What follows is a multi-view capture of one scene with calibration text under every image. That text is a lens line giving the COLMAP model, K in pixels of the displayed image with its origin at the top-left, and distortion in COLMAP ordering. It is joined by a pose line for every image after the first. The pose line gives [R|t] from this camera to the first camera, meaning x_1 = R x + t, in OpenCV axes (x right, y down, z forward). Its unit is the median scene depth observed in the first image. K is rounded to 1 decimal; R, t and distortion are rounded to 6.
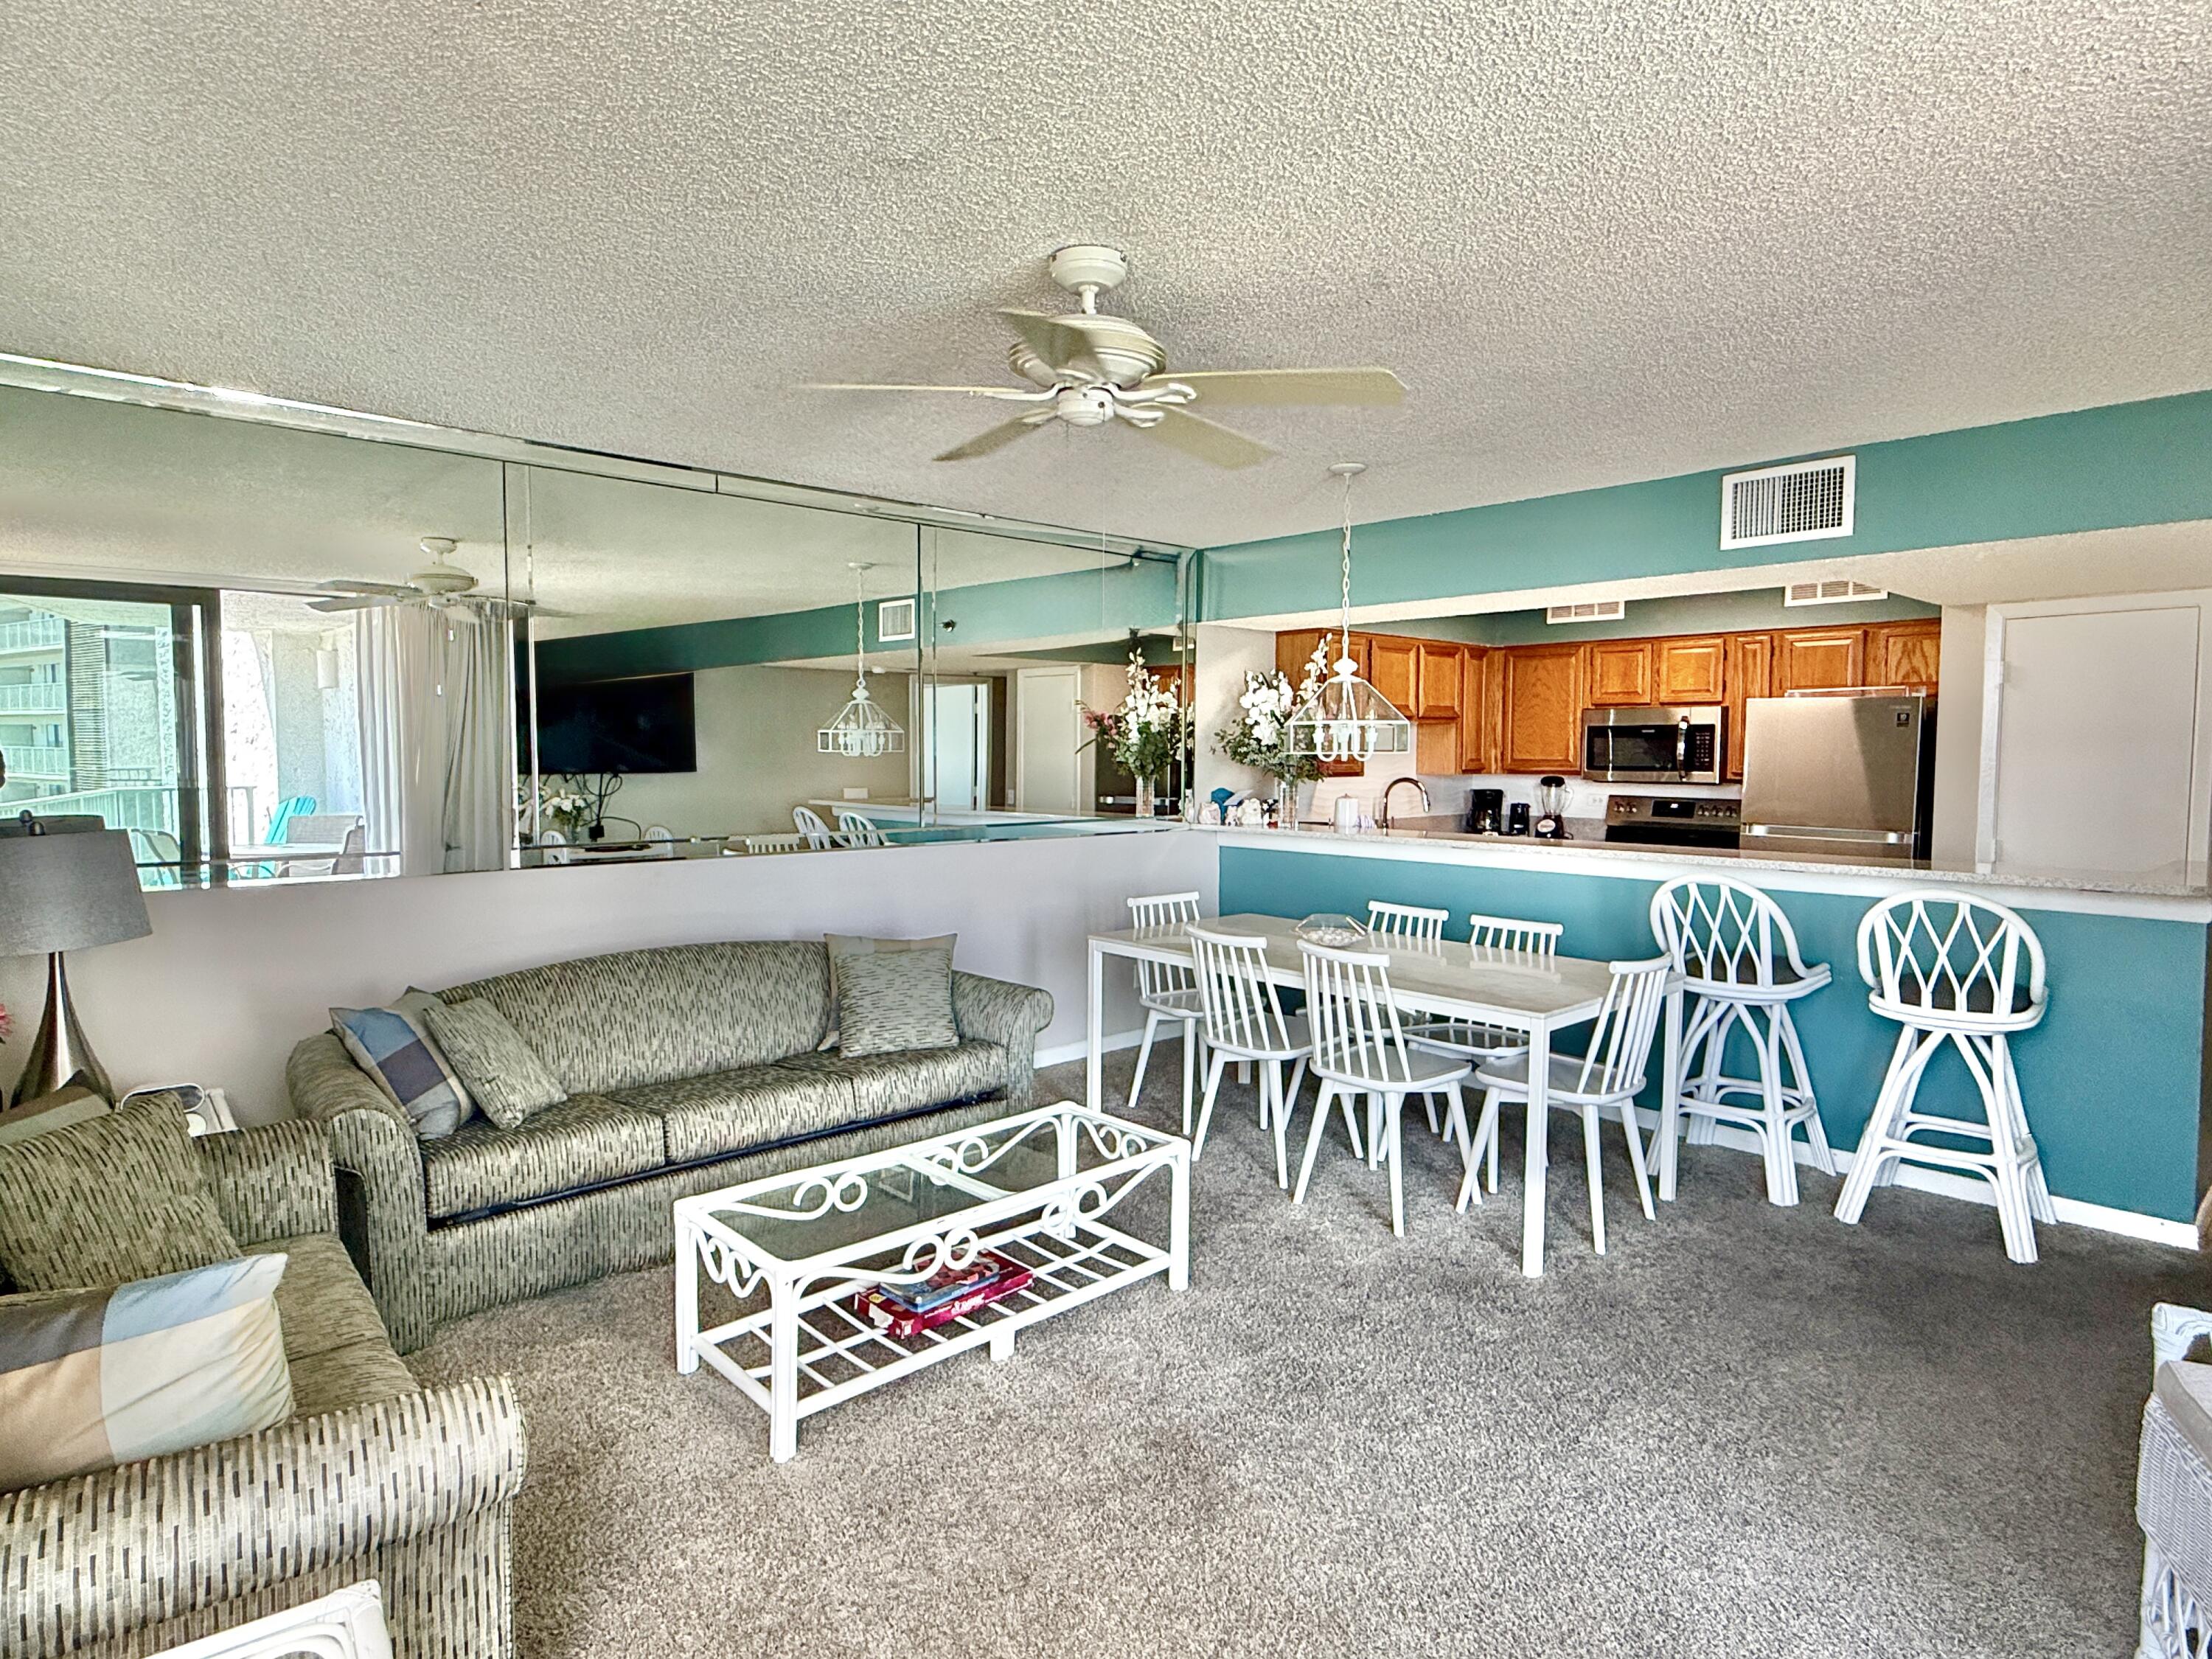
lens RADIAL K [[1232.3, 0, 1100.4], [0, 1232.3, 822.3], [0, 0, 1]] dist [0.001170, -0.001732]
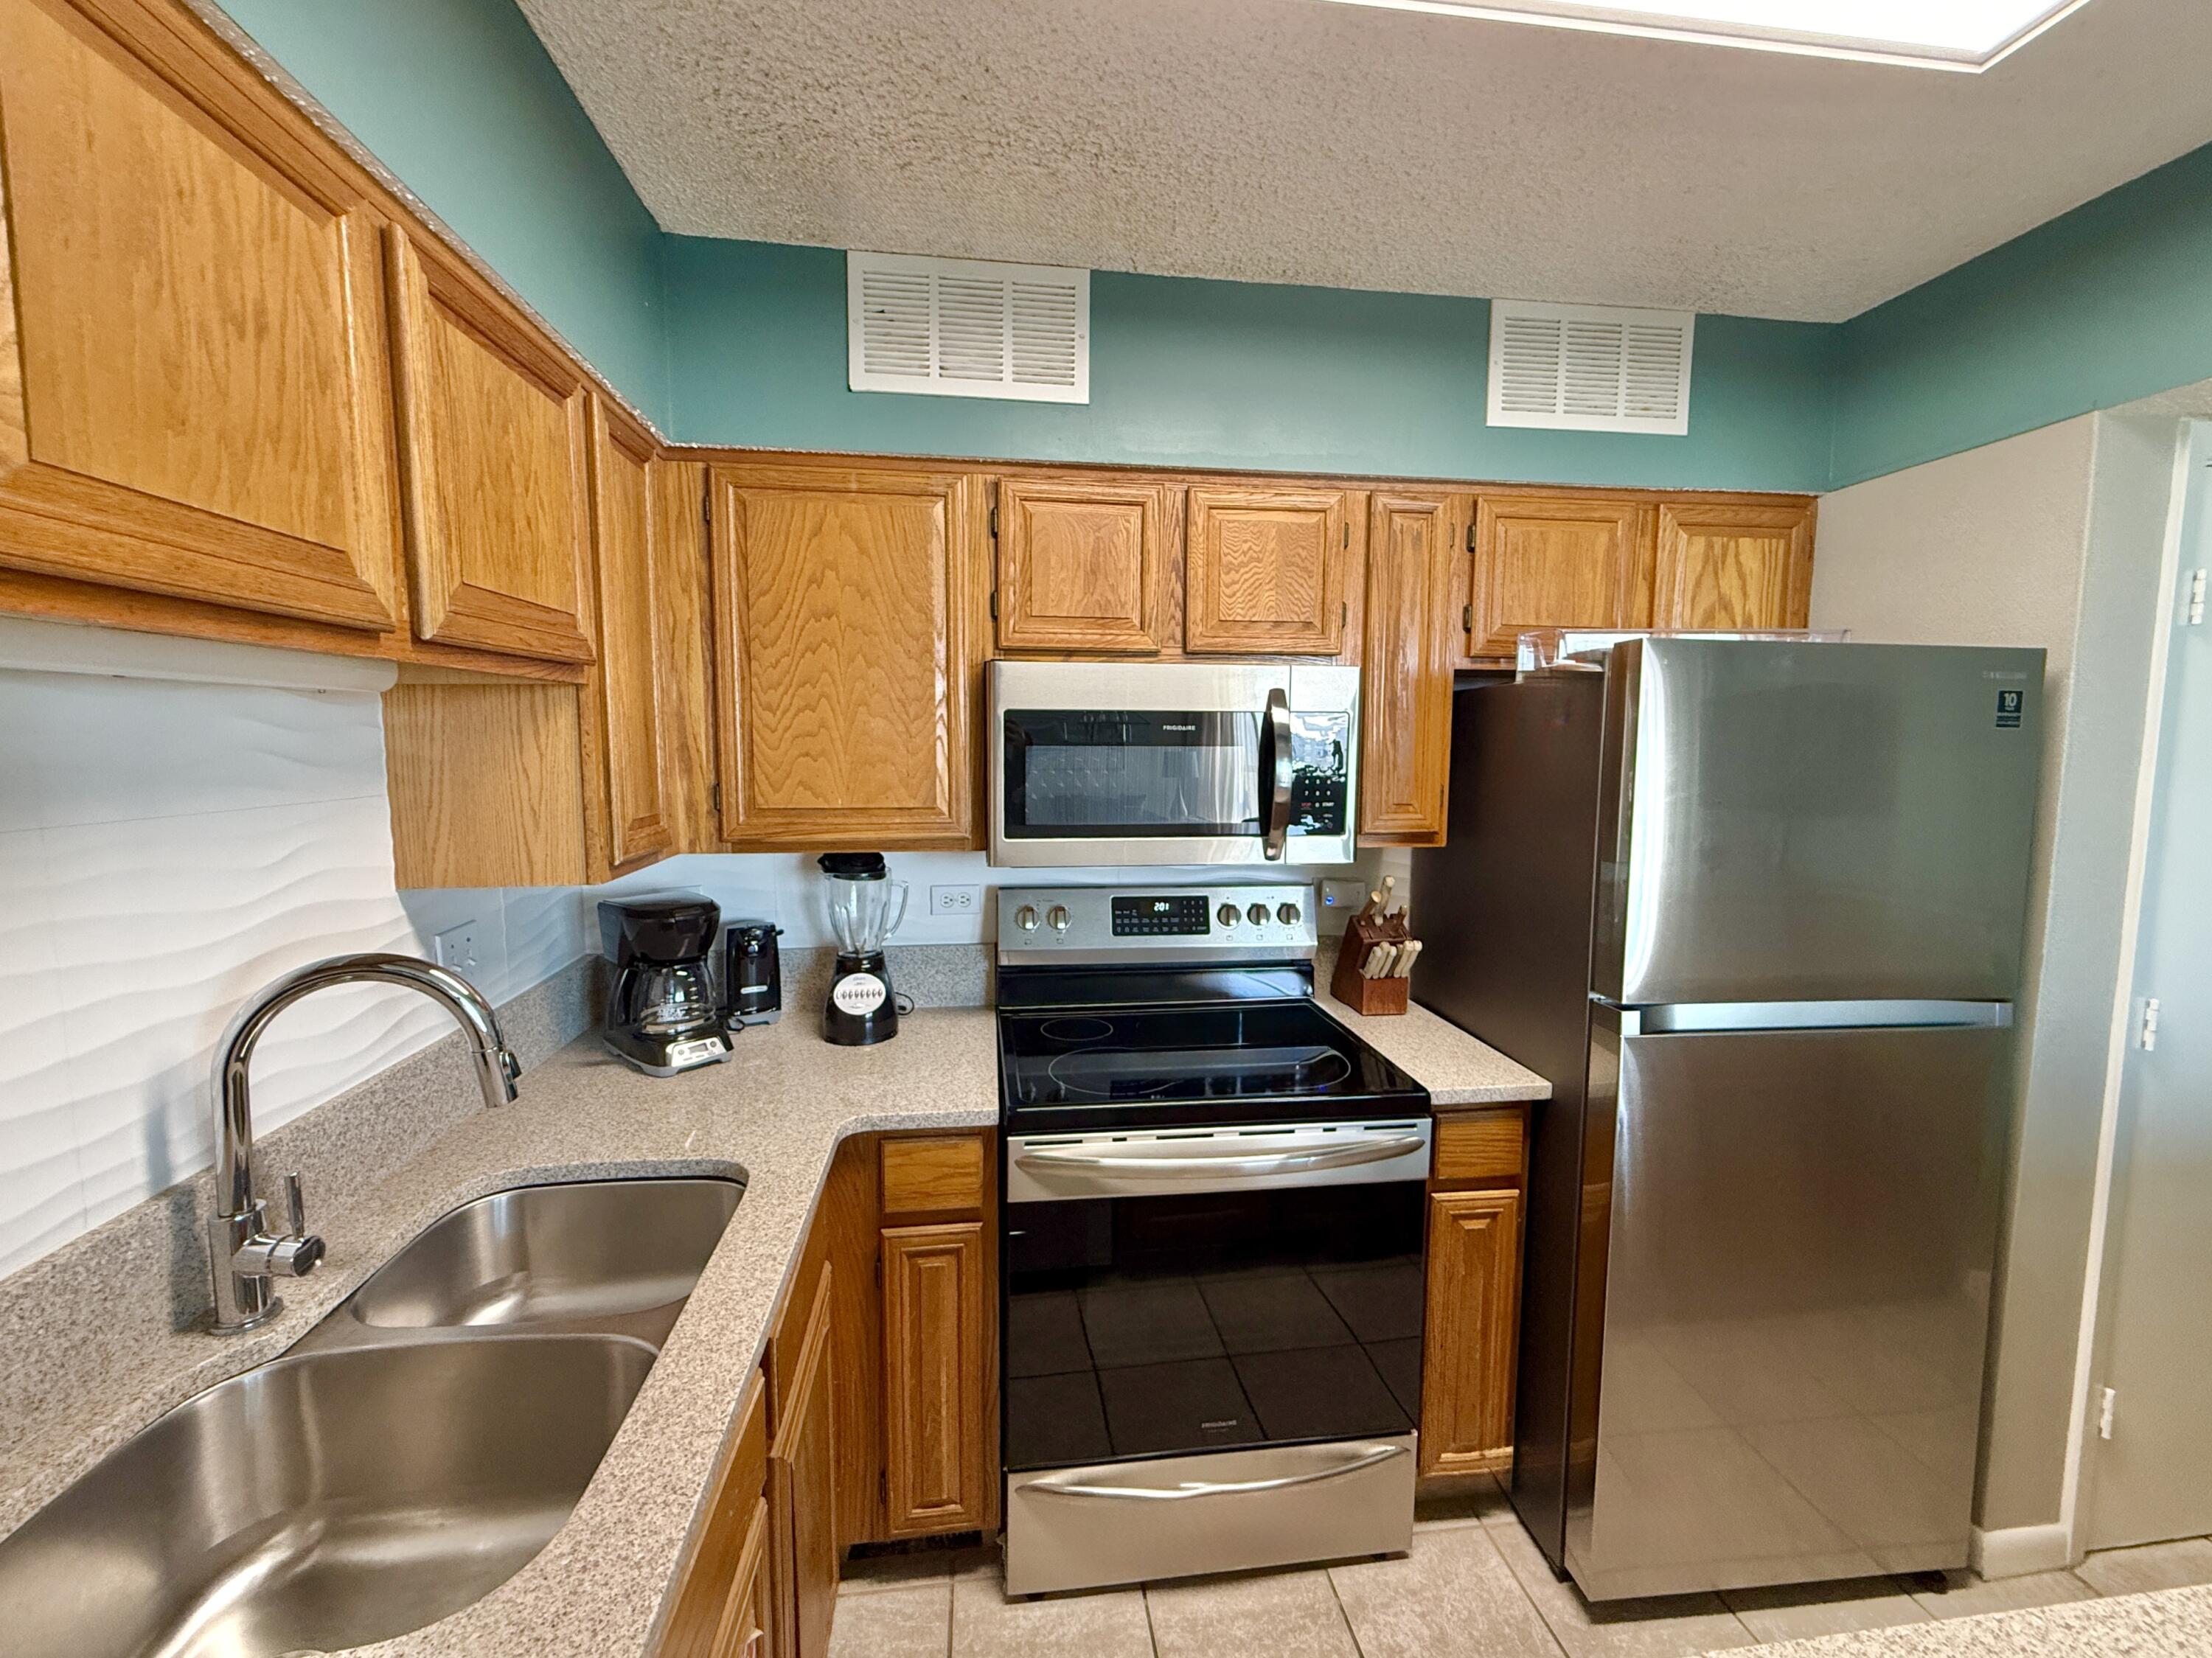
lens RADIAL K [[881.5, 0, 1084.9], [0, 881.5, 824.5], [0, 0, 1]] dist [-0.001725, -0.000206]
pose [[0.573326, -0.081775, 0.815236, 0.214568], [0.046991, 0.996651, 0.066926, -0.064266], [-0.817979, -0.000062, 0.575248, 0.874248]]
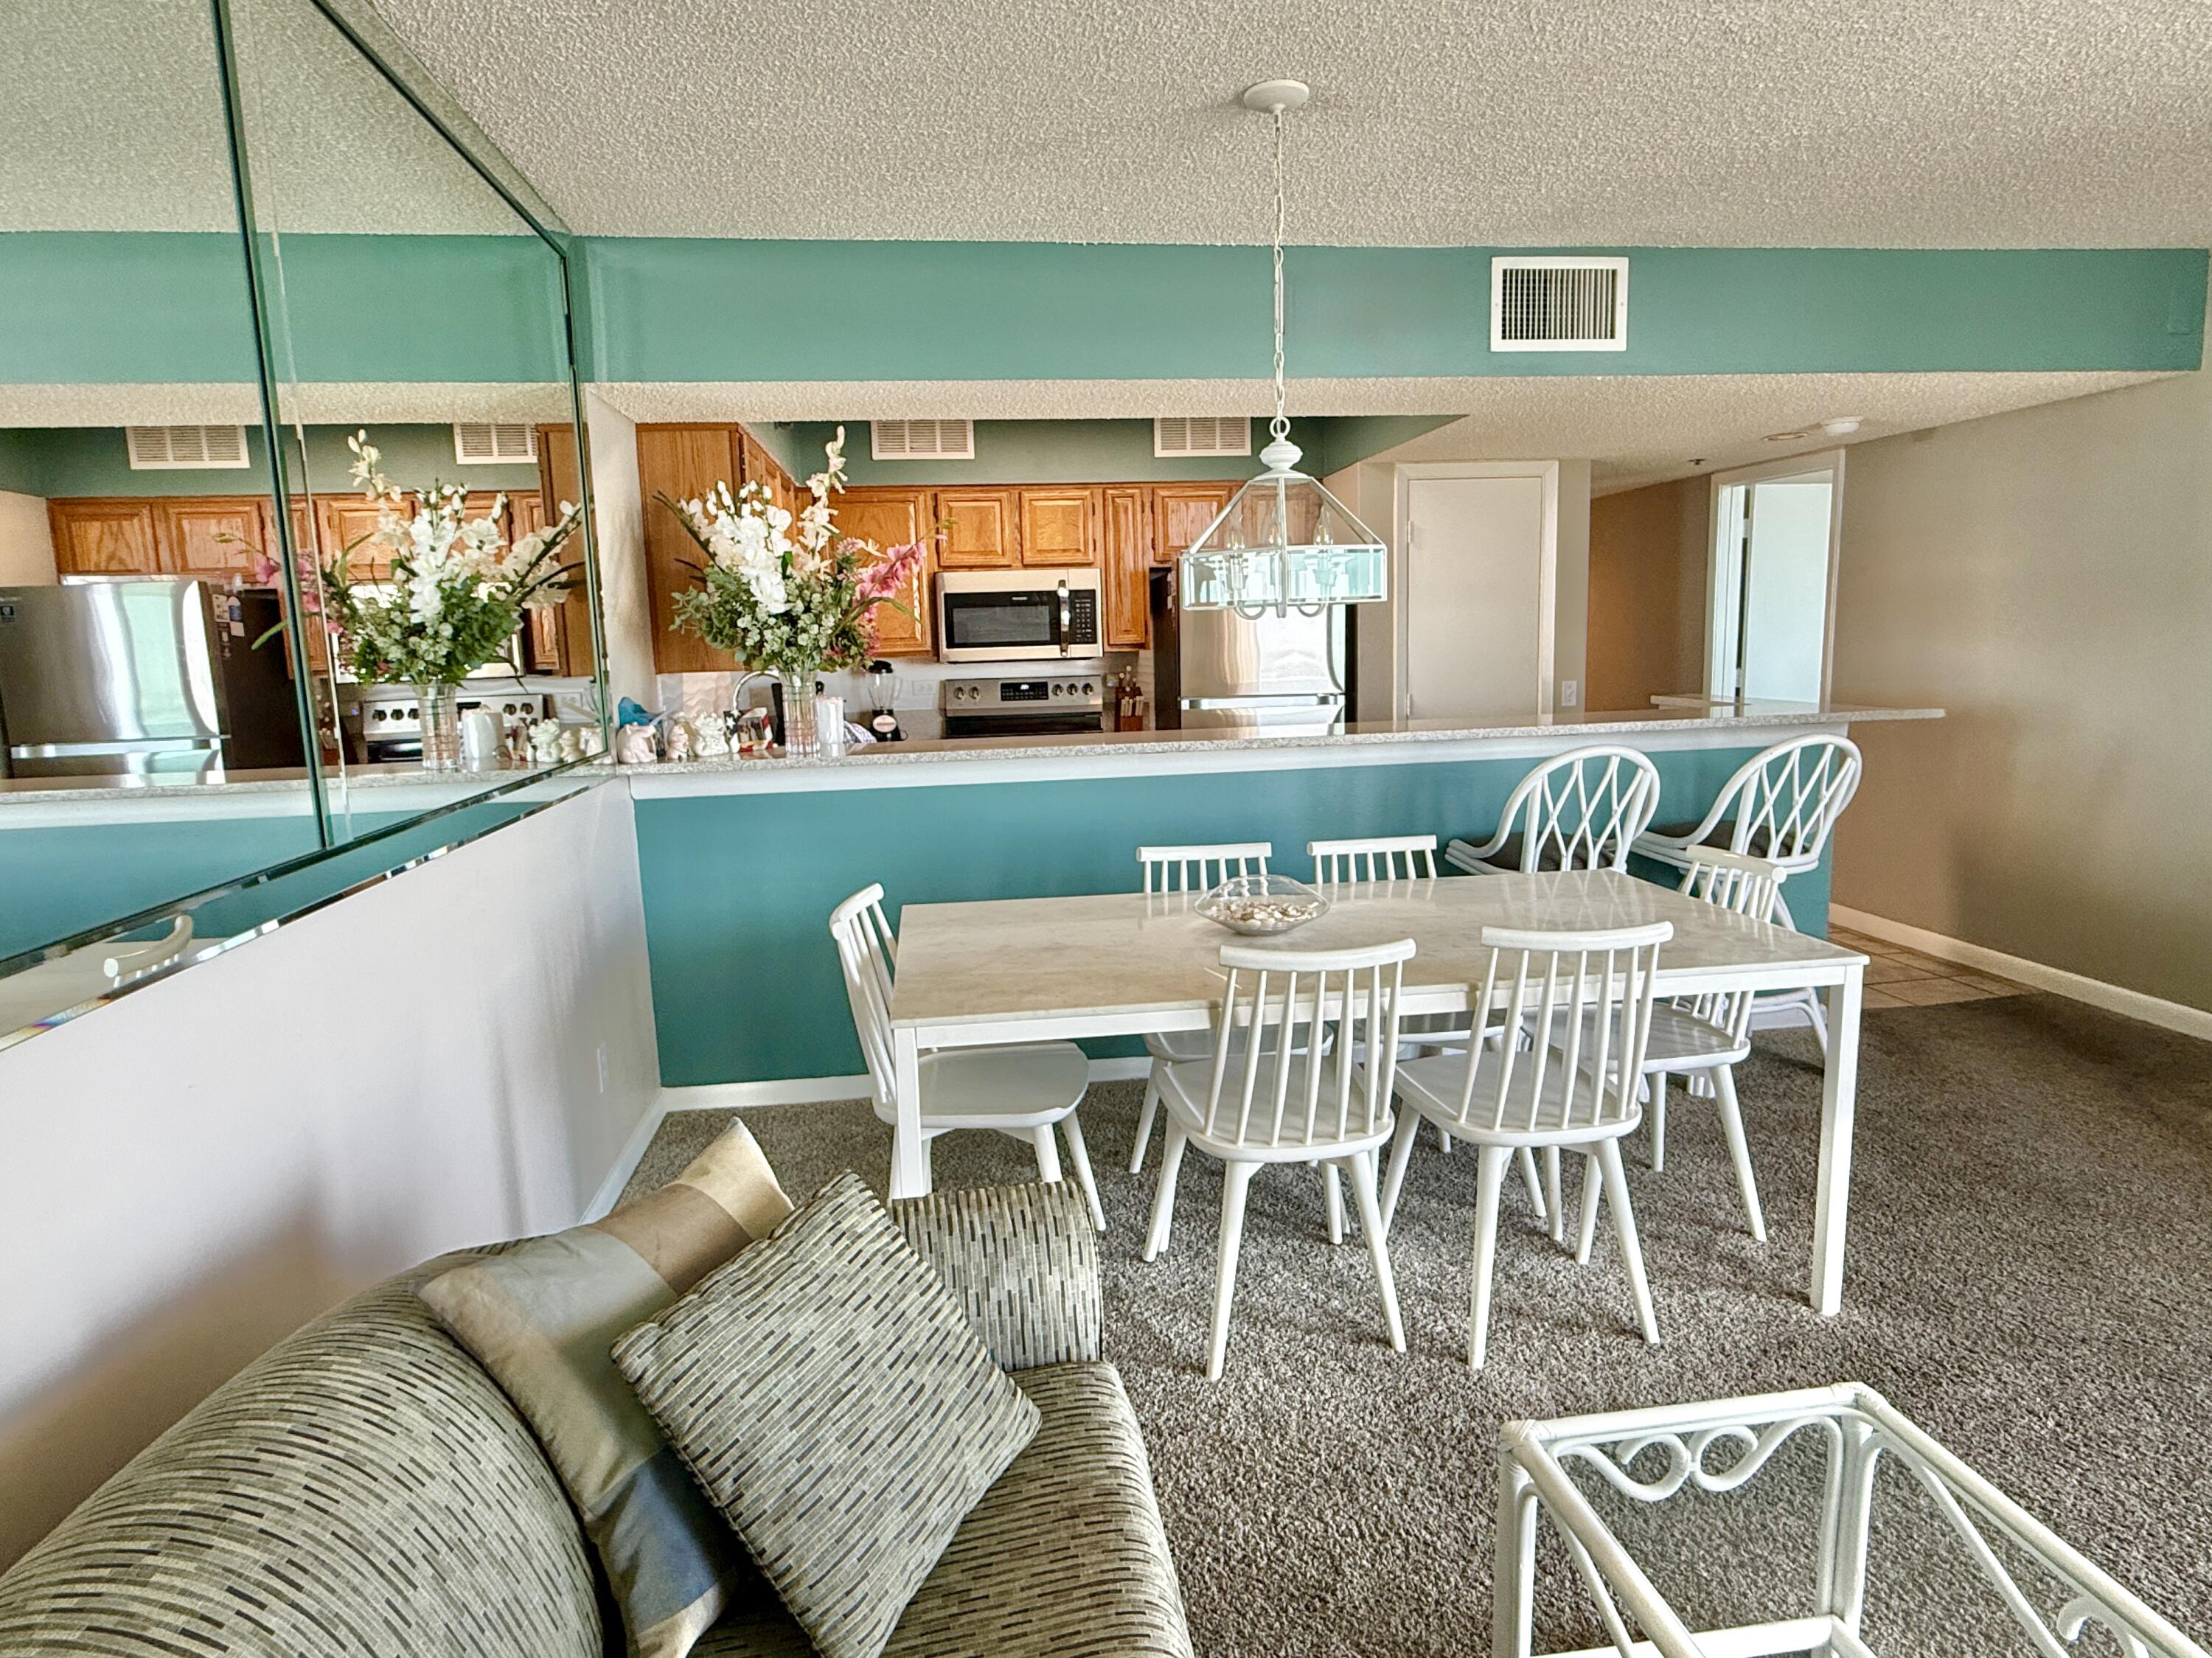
lens RADIAL K [[1232.2, 0, 1091.1], [0, 1232.2, 833.4], [0, 0, 1]] dist [0.001170, -0.001732]
pose [[0.569343, -0.152684, 0.807797, -0.228629], [0.080710, 0.988236, 0.129904, -0.021140], [-0.818129, -0.008763, 0.574969, 0.478342]]
